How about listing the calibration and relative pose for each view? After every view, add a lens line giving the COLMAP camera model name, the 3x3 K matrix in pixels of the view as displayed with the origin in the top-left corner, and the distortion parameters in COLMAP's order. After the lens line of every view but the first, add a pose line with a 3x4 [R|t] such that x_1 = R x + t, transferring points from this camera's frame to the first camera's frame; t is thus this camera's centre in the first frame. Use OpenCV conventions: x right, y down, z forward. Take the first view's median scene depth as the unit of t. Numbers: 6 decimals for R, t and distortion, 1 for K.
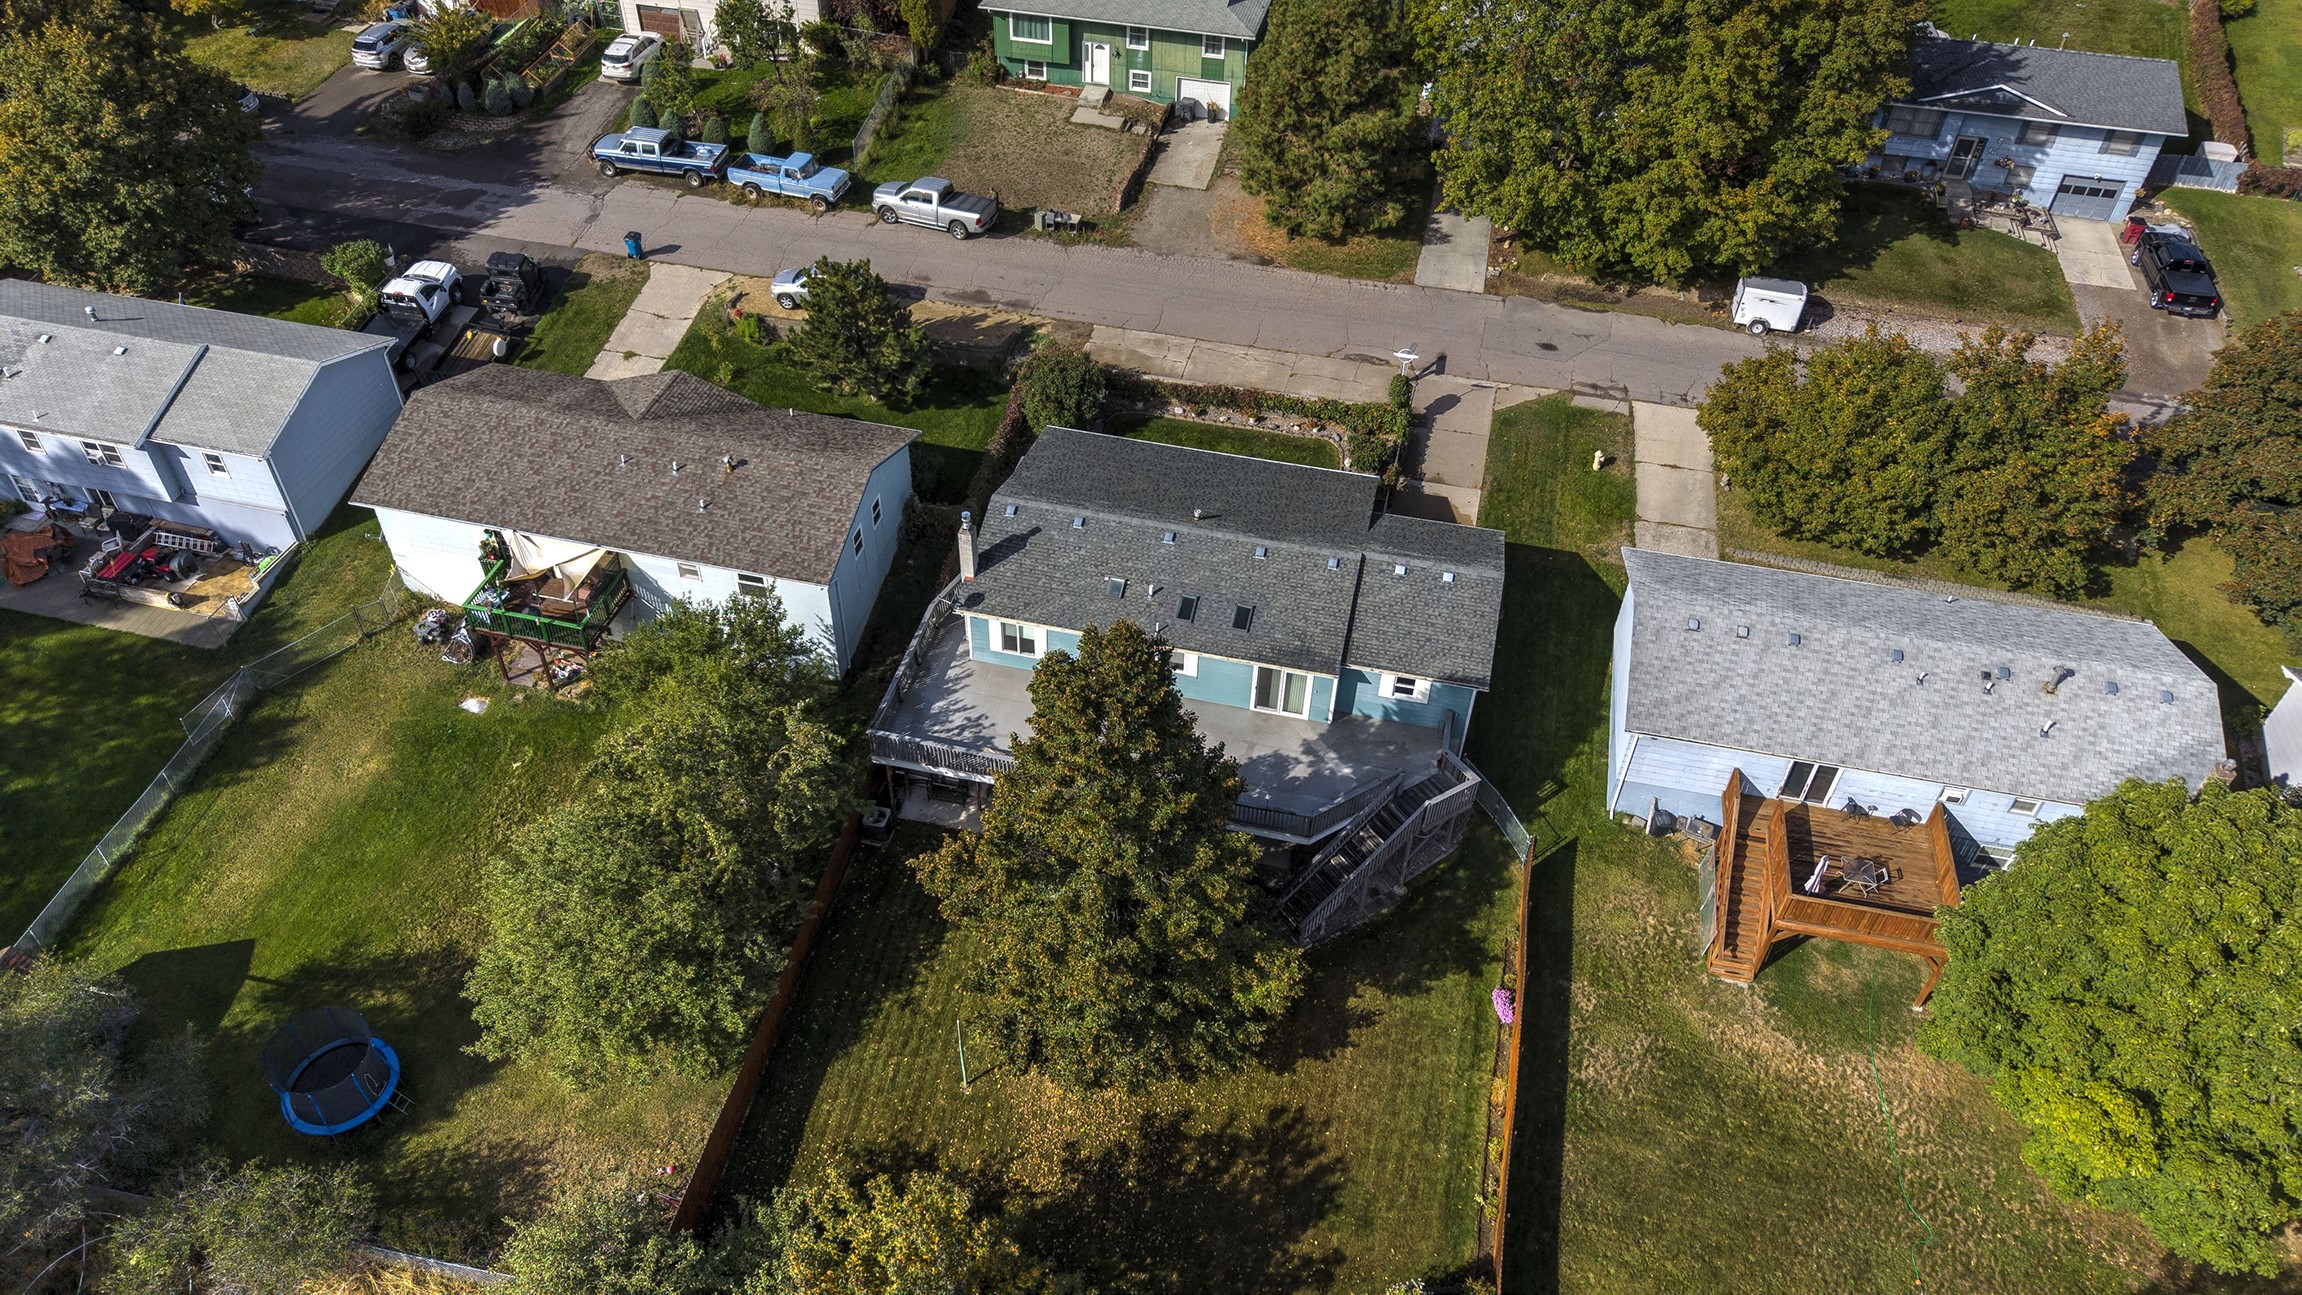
lens RADIAL K [[1555.0, 0, 1152.2], [0, 1555.0, 622.8], [0, 0, 1]] dist [0.088724, -0.118872]
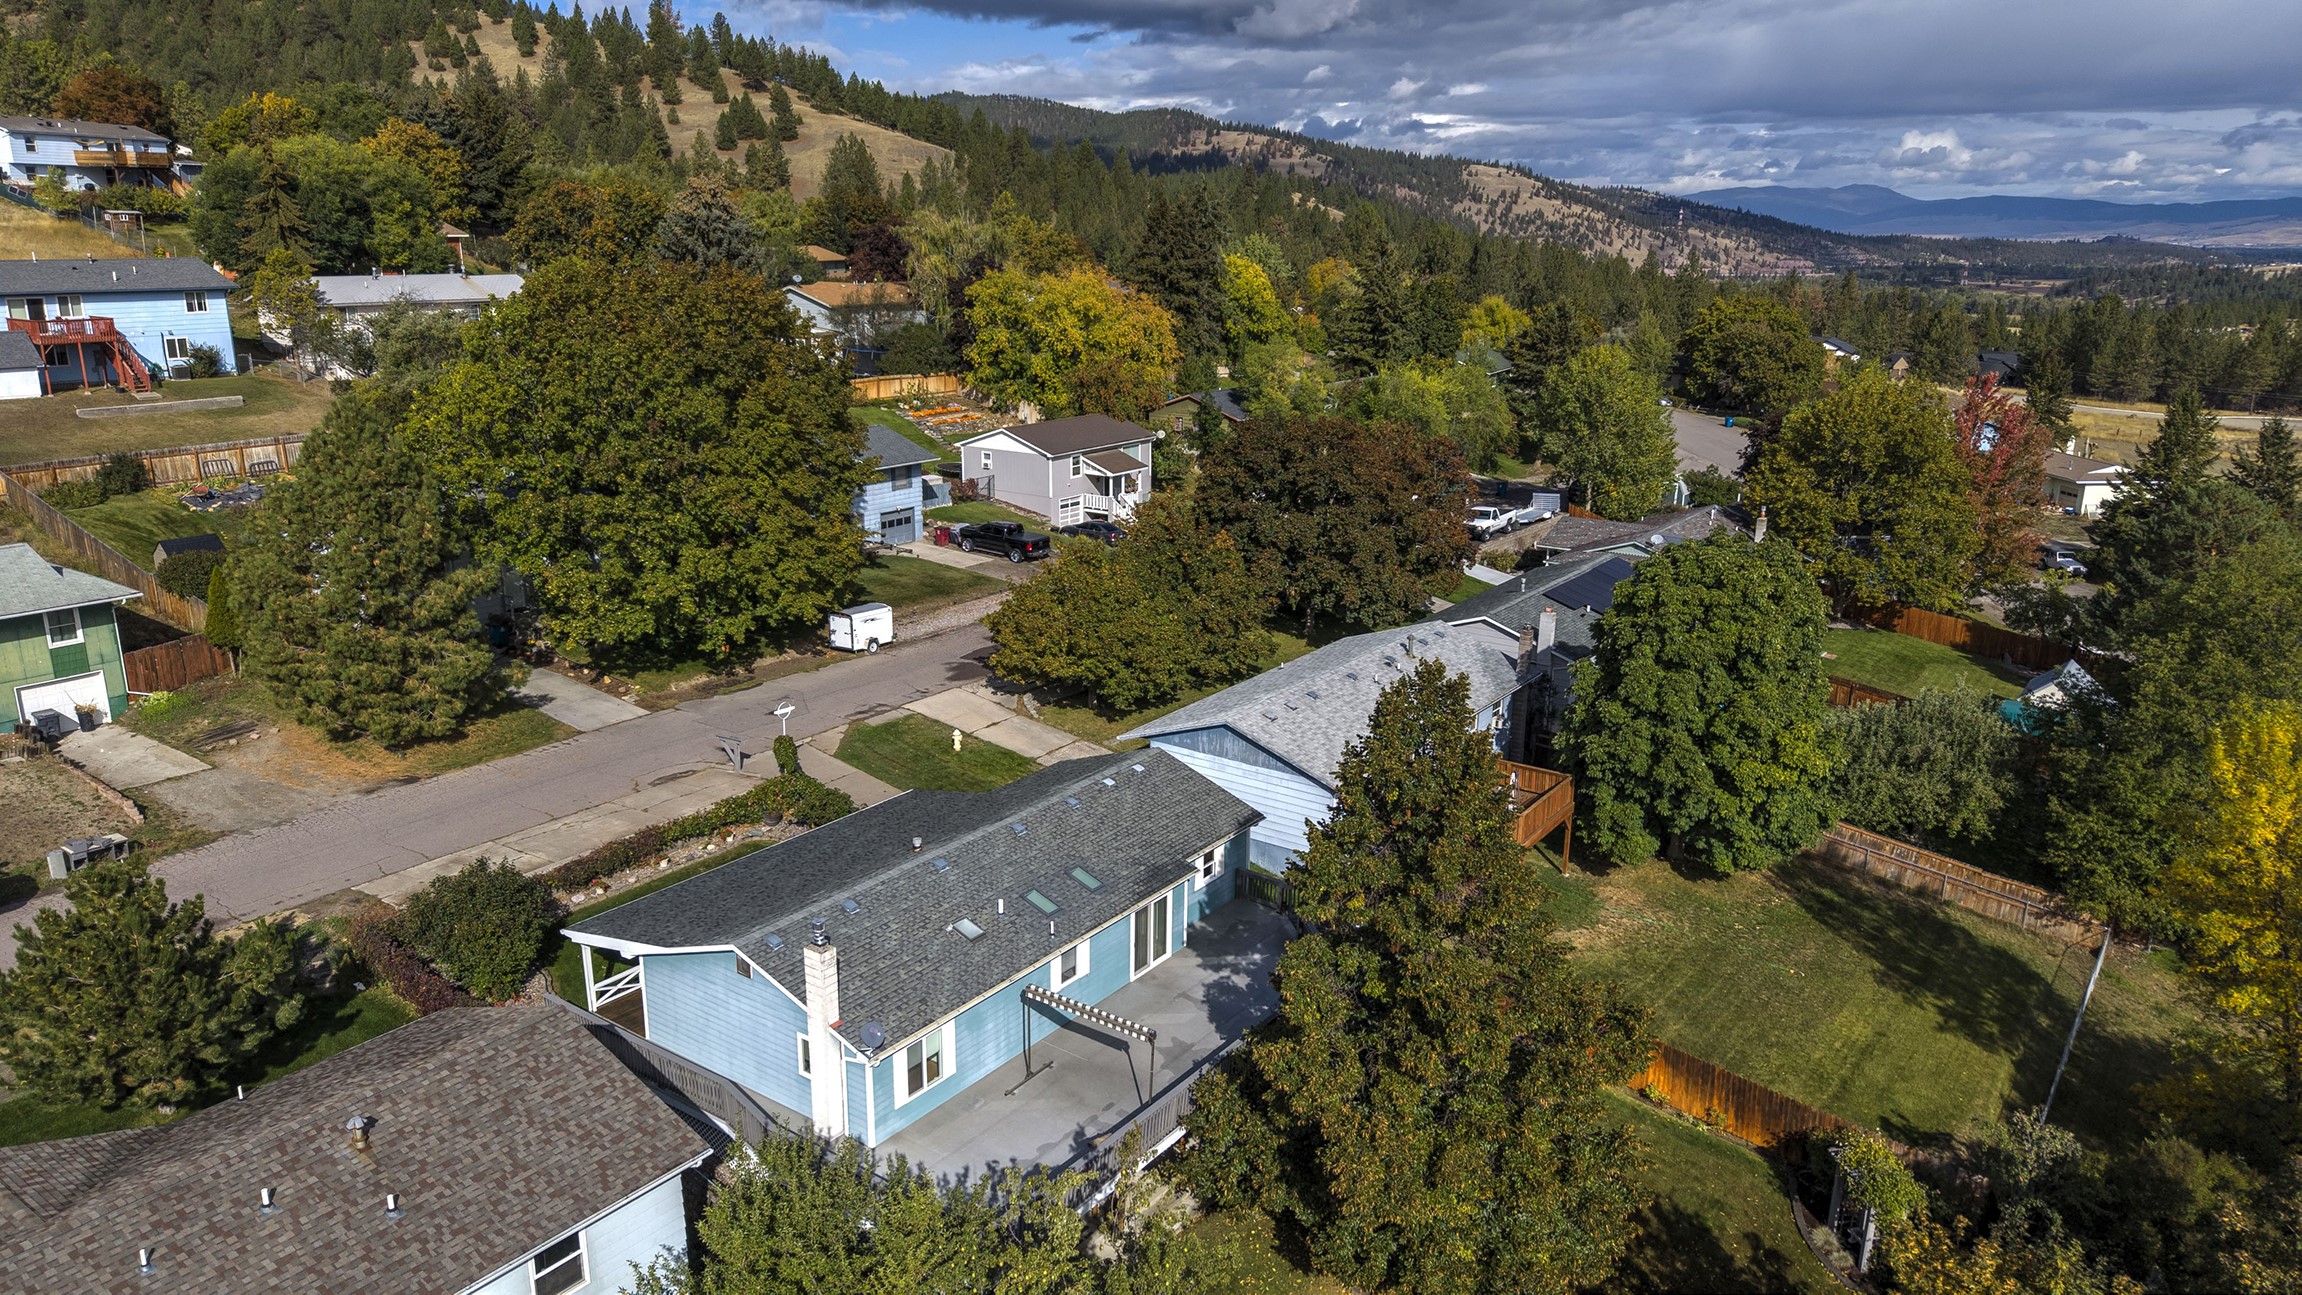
lens RADIAL K [[1548.0, 0, 1155.5], [0, 1548.0, 643.8], [0, 0, 1]] dist [0.009772, -0.007415]
pose [[0.388139, -0.264090, 0.882952, -0.506400], [0.612038, 0.790151, -0.032714, -0.042591], [-0.689026, 0.553098, 0.468322, 0.418309]]
